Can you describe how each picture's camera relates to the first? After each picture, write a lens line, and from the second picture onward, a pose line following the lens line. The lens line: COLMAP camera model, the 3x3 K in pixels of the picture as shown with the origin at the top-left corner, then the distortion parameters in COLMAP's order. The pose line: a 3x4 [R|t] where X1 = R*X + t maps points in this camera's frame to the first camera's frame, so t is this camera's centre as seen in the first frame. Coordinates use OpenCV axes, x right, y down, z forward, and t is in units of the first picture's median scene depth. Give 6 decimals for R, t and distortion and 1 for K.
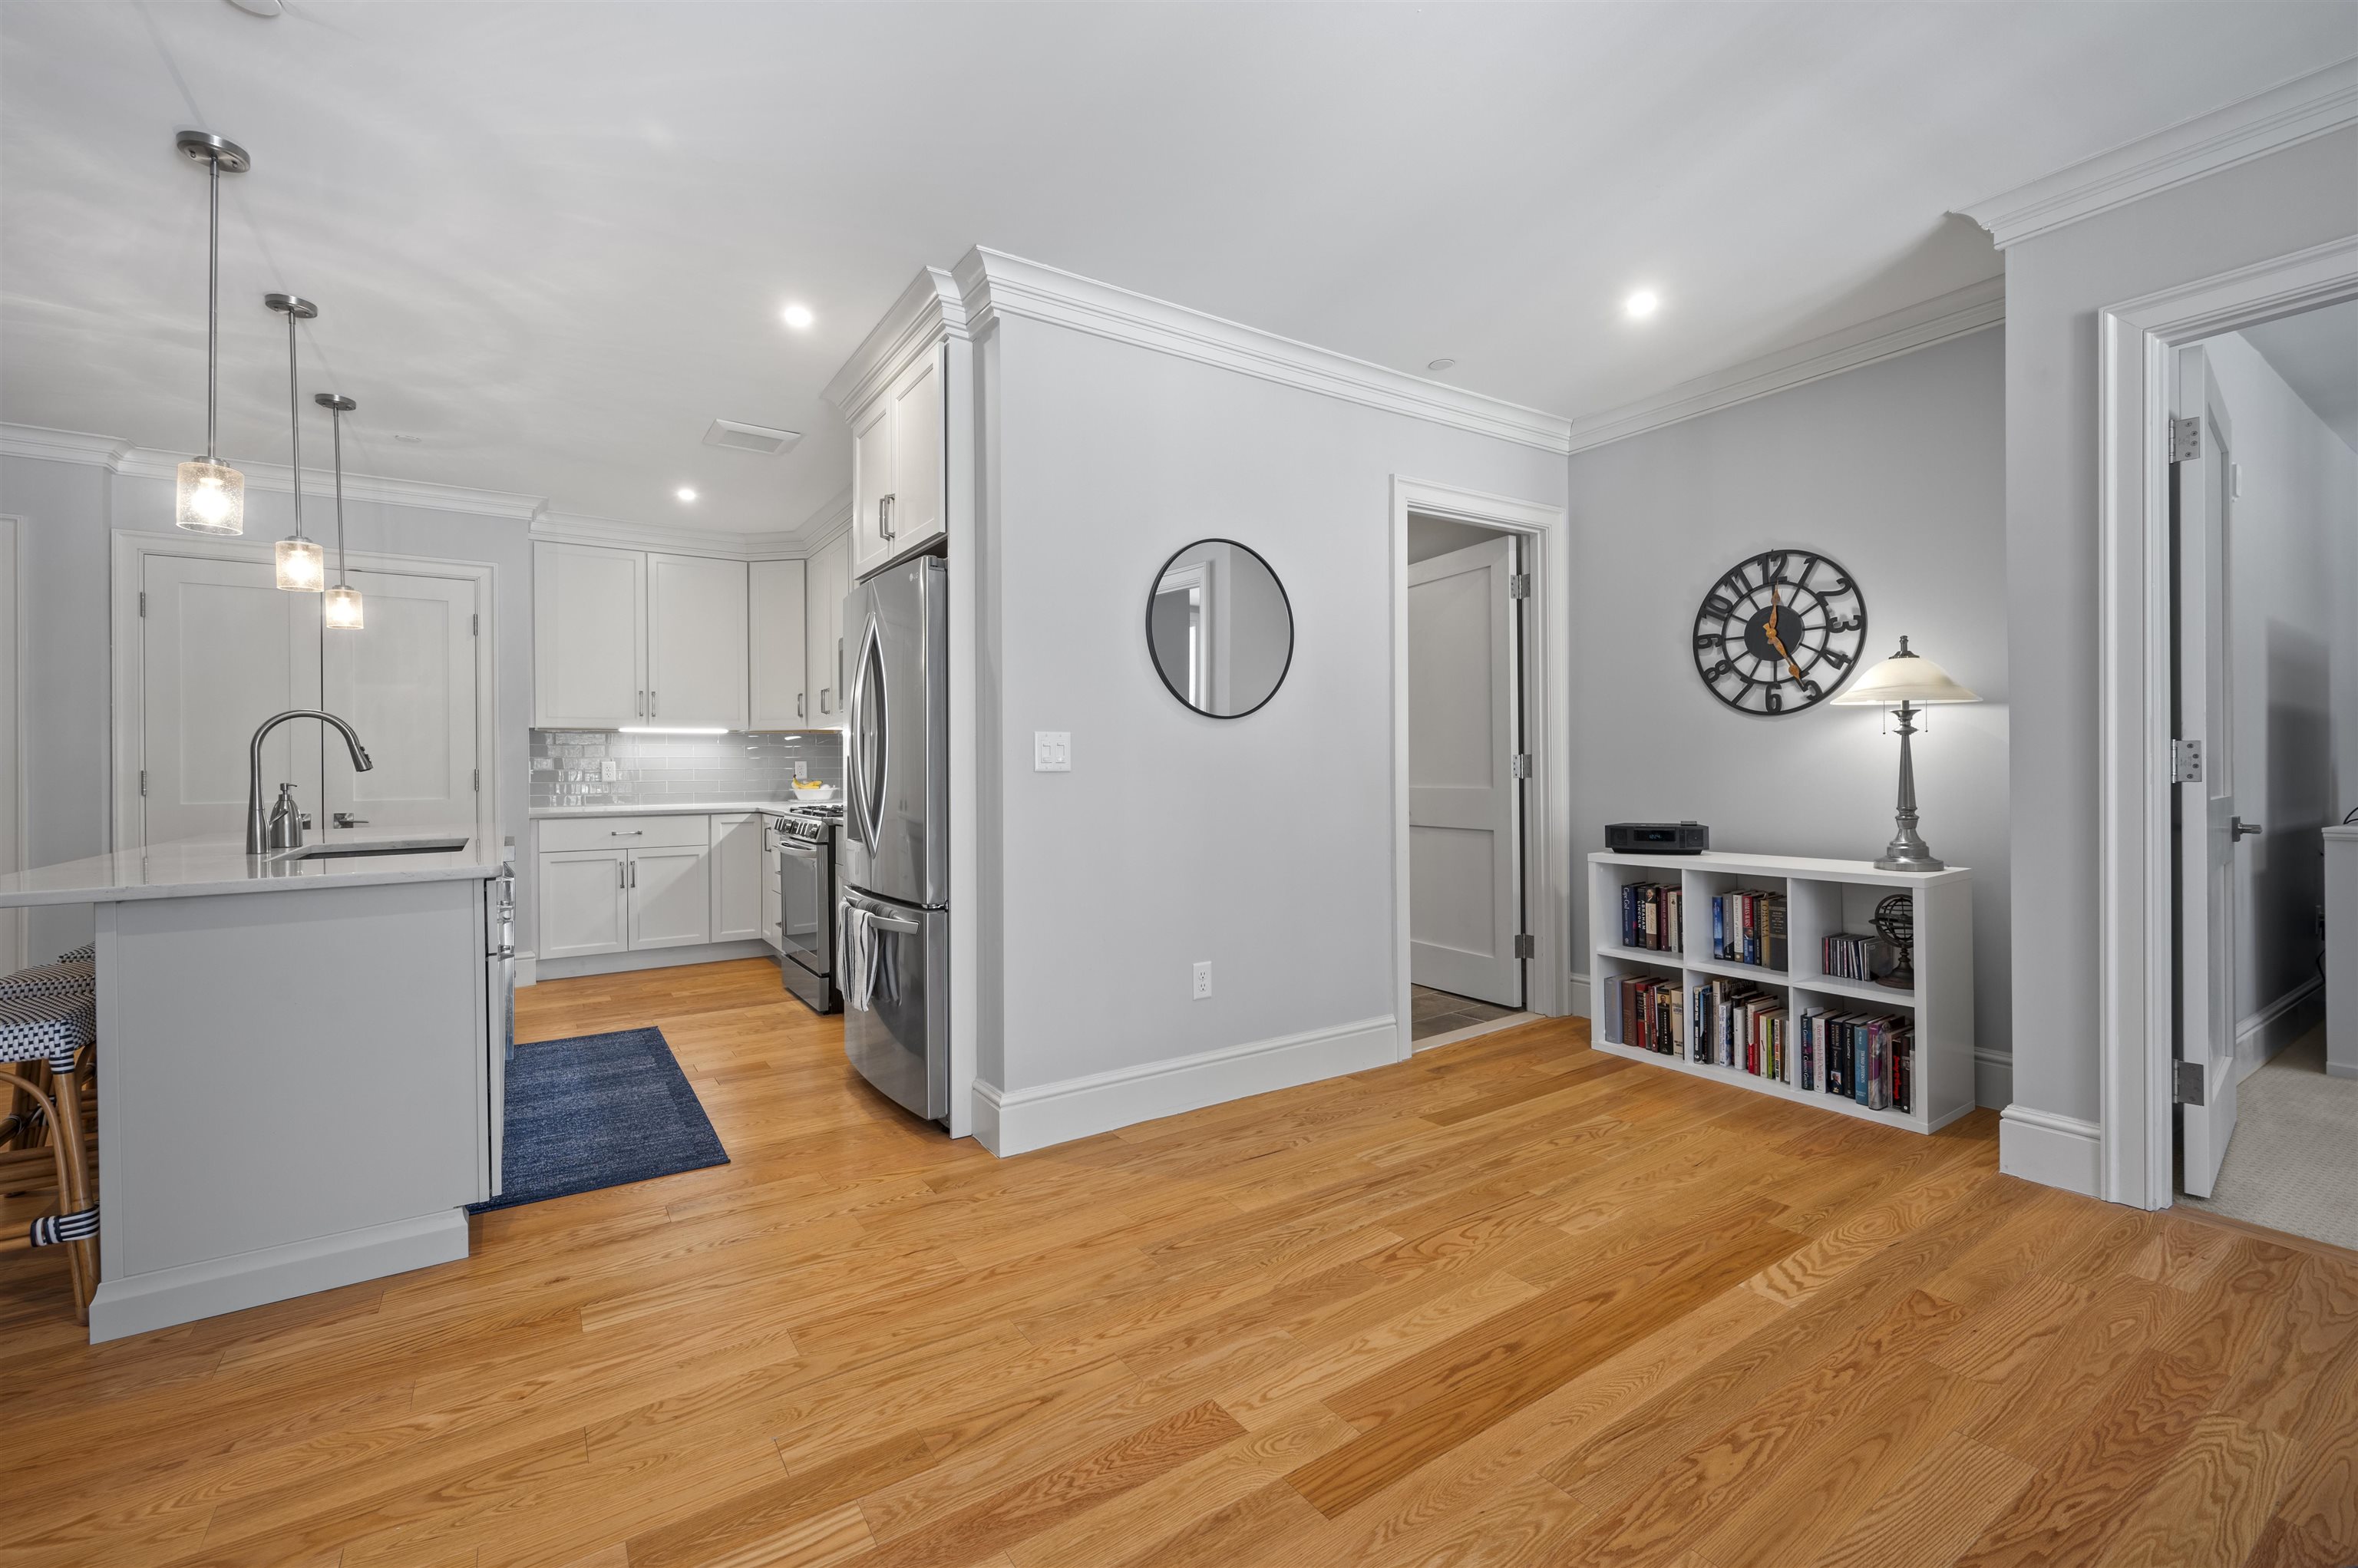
lens RADIAL K [[1001.5, 0, 1183.9], [0, 1001.5, 766.5], [0, 0, 1]] dist [0.000273, 0.000086]
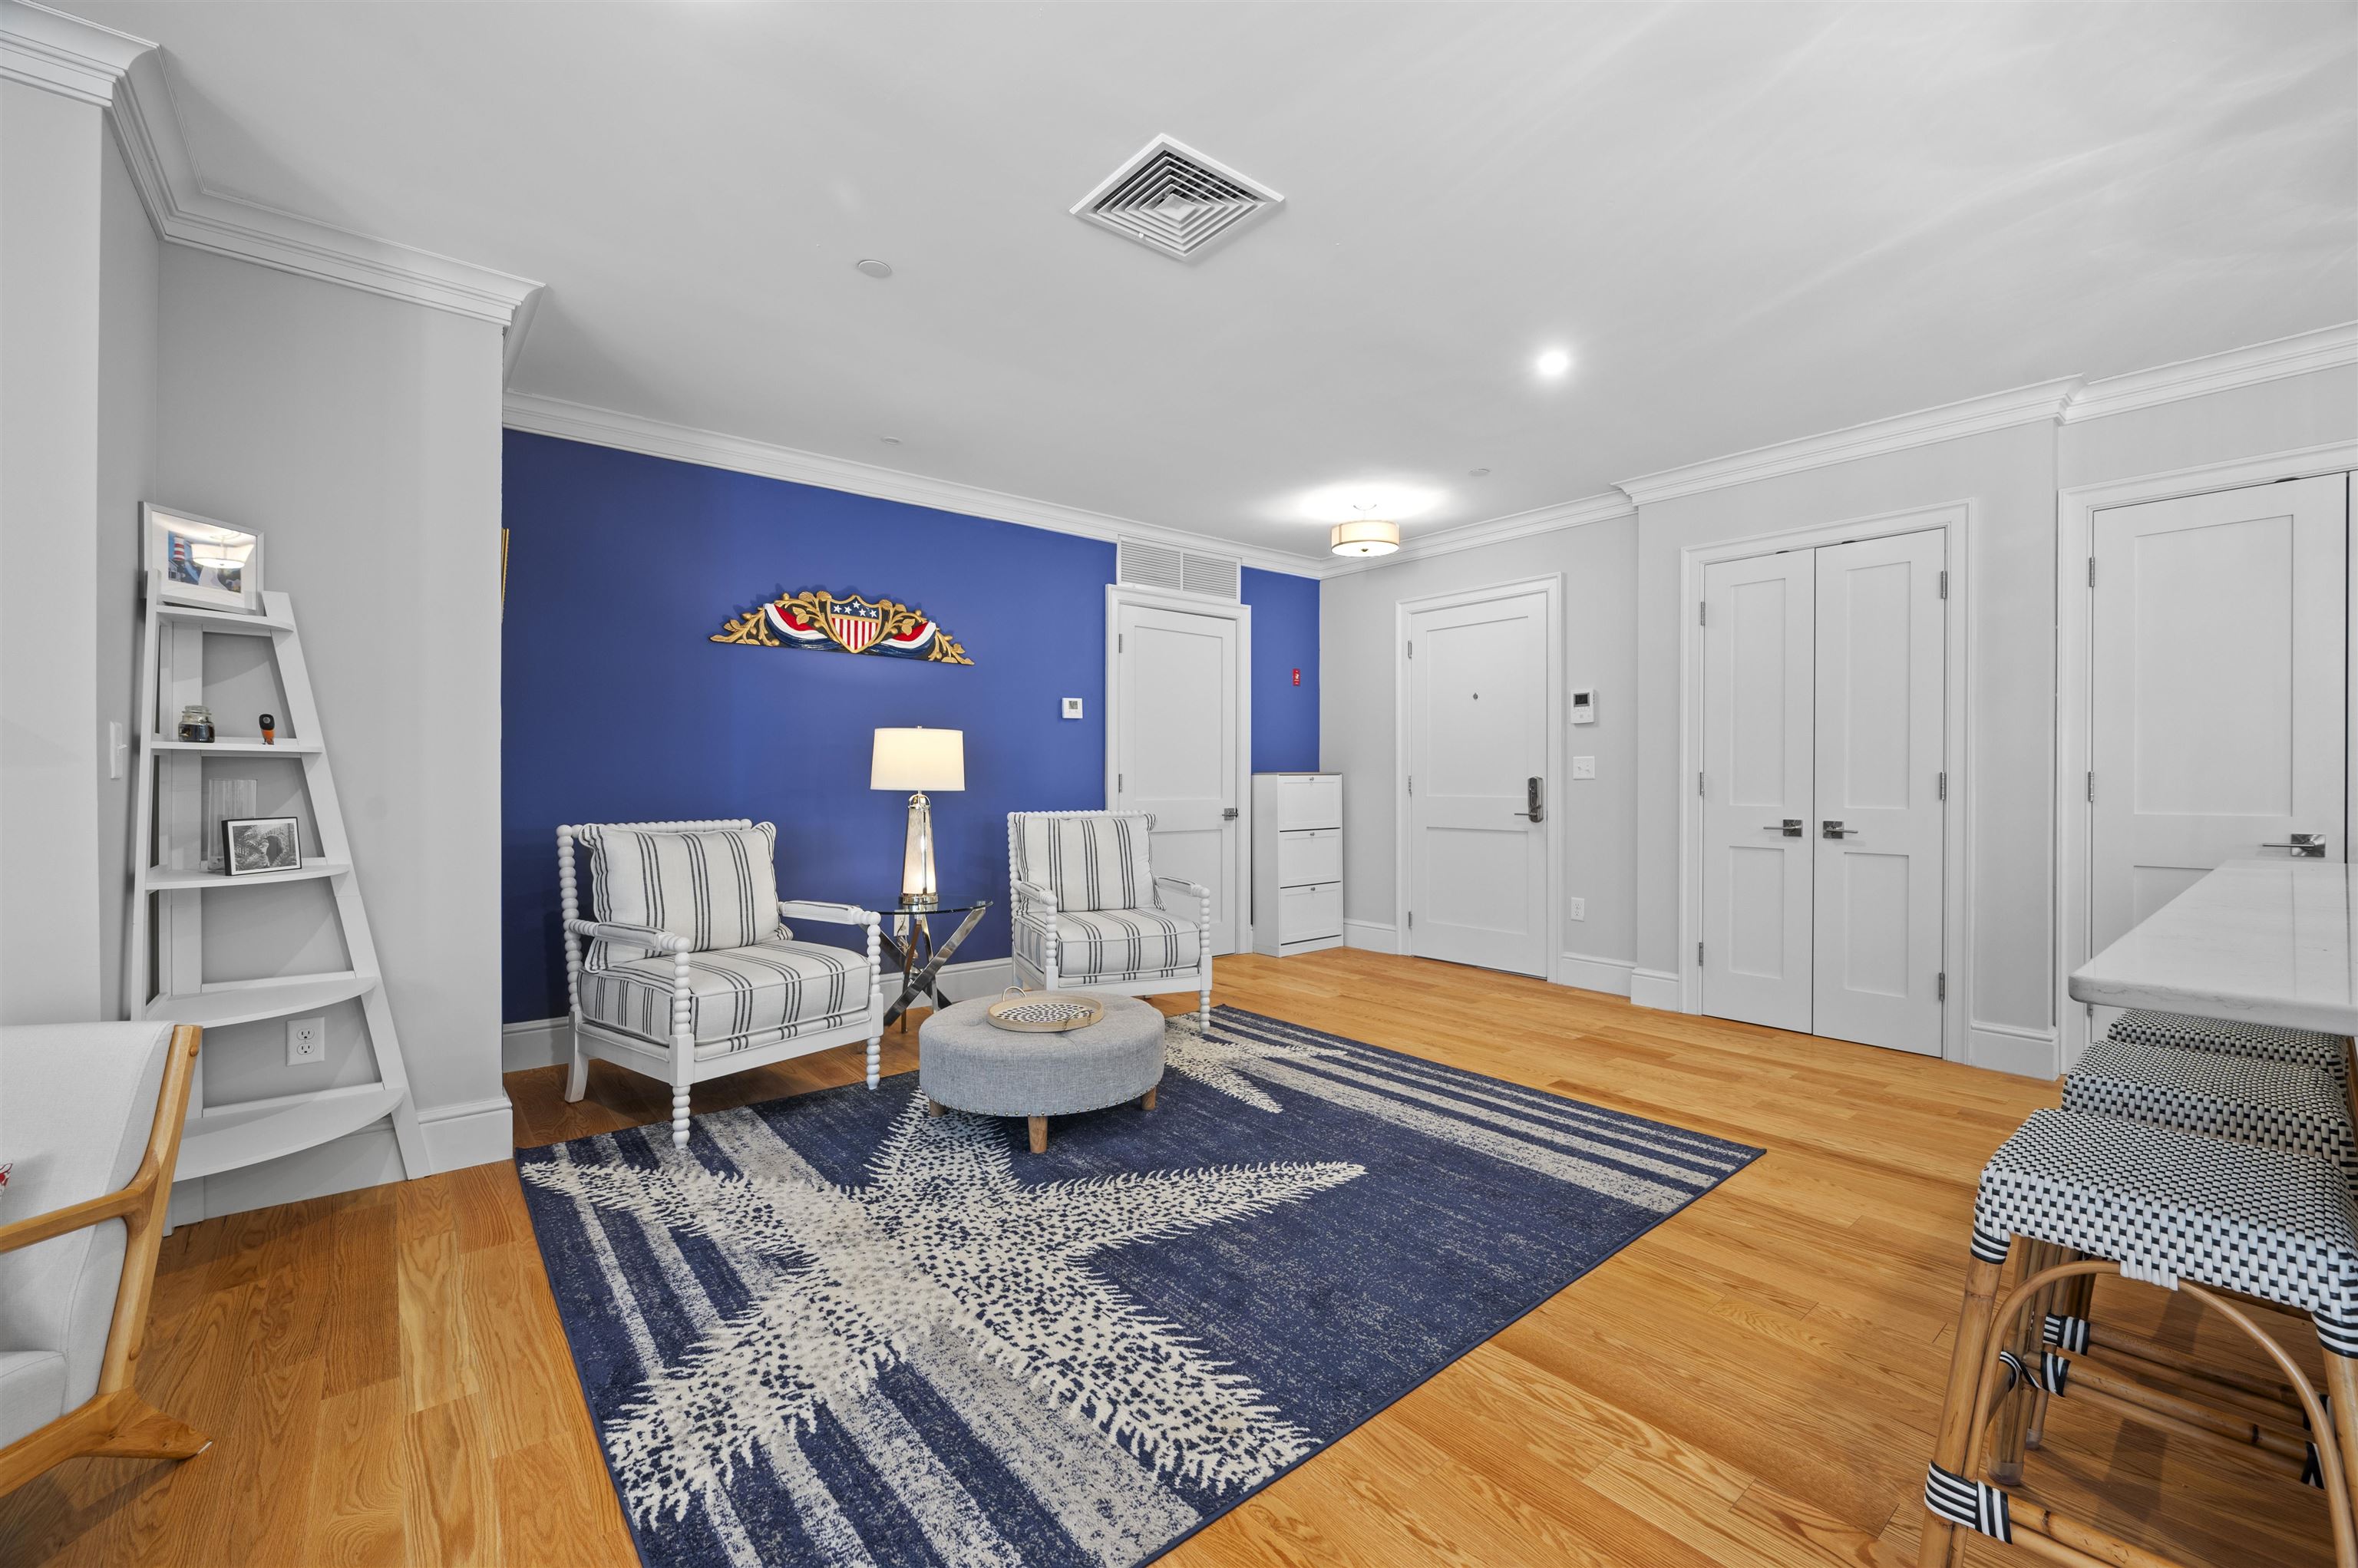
lens RADIAL K [[961.3, 0, 1186.6], [0, 961.3, 782.9], [0, 0, 1]] dist [-0.002815, -0.000394]
pose [[0.103270, 0.010350, -0.994599, -0.399092], [-0.000201, 0.999946, 0.010384, 0.006582], [0.994653, -0.000873, 0.103267, 0.208339]]
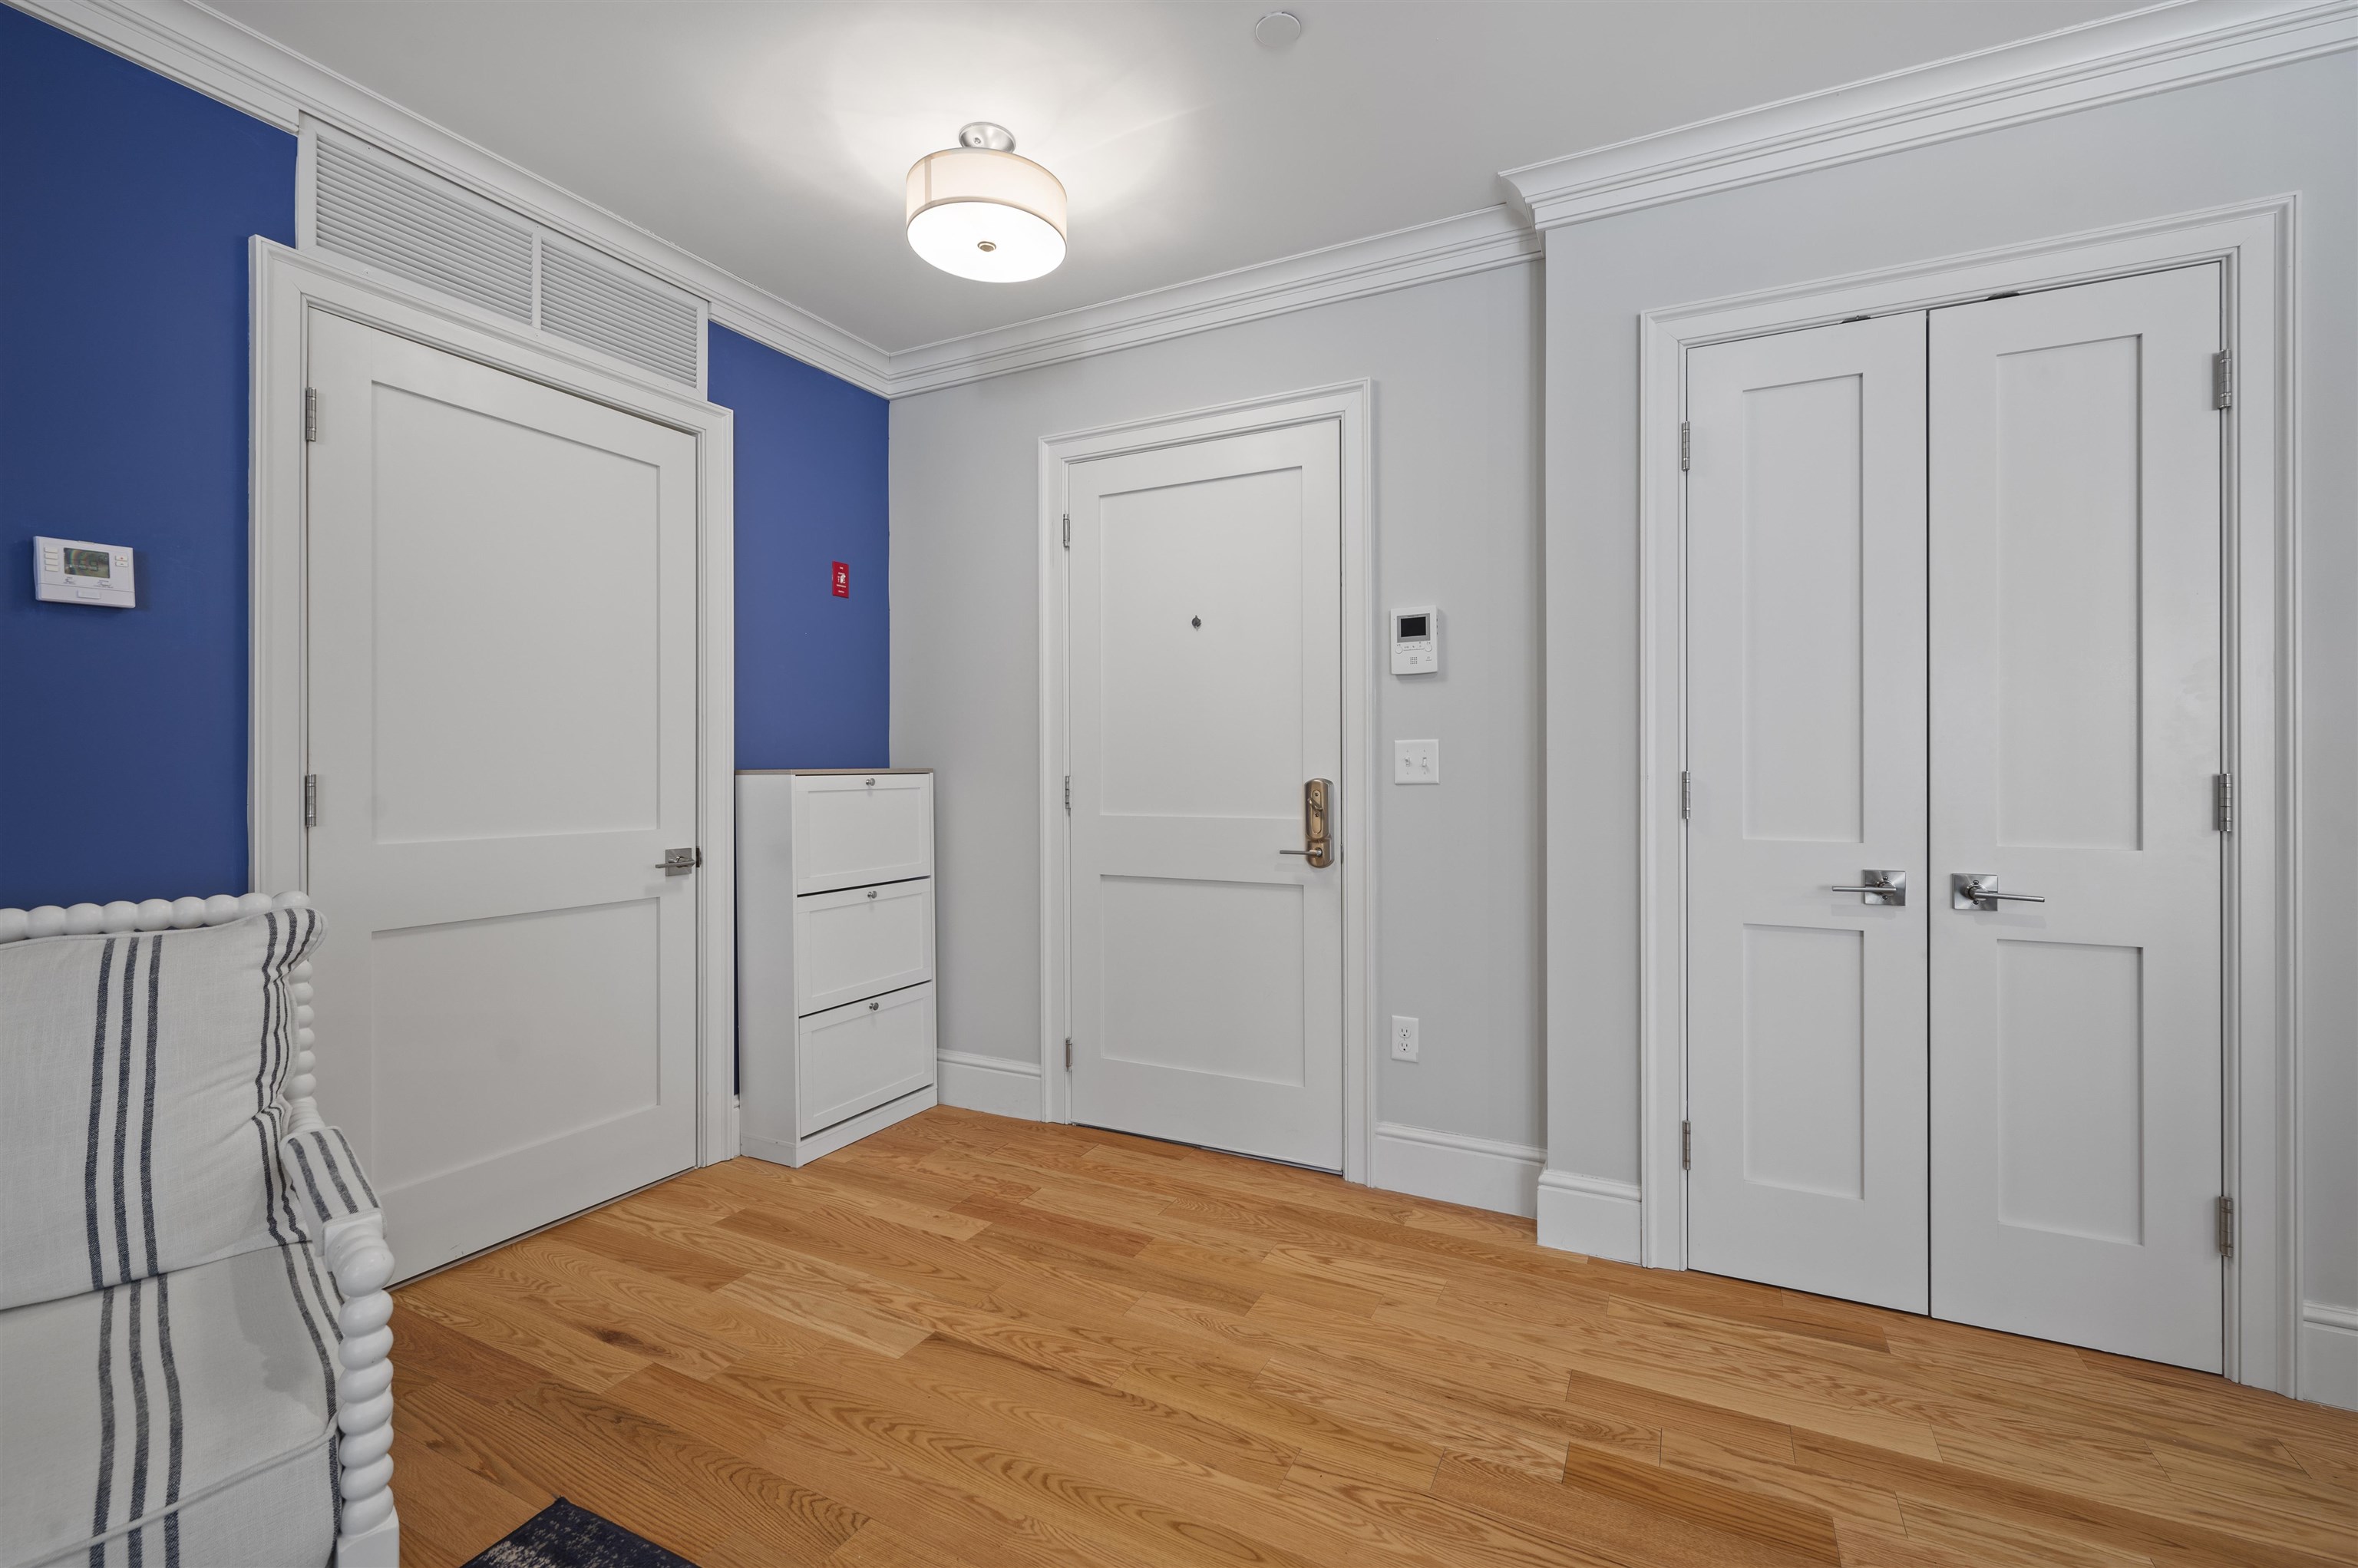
lens RADIAL K [[1006.3, 0, 1189.5], [0, 1006.3, 771.1], [0, 0, 1]] dist [0.001194, -0.000463]
pose [[0.490875, 0.005996, -0.871209, -1.164200], [-0.001381, 0.999980, 0.006104, 0.001843], [0.871229, -0.001793, 0.490874, 0.414870]]
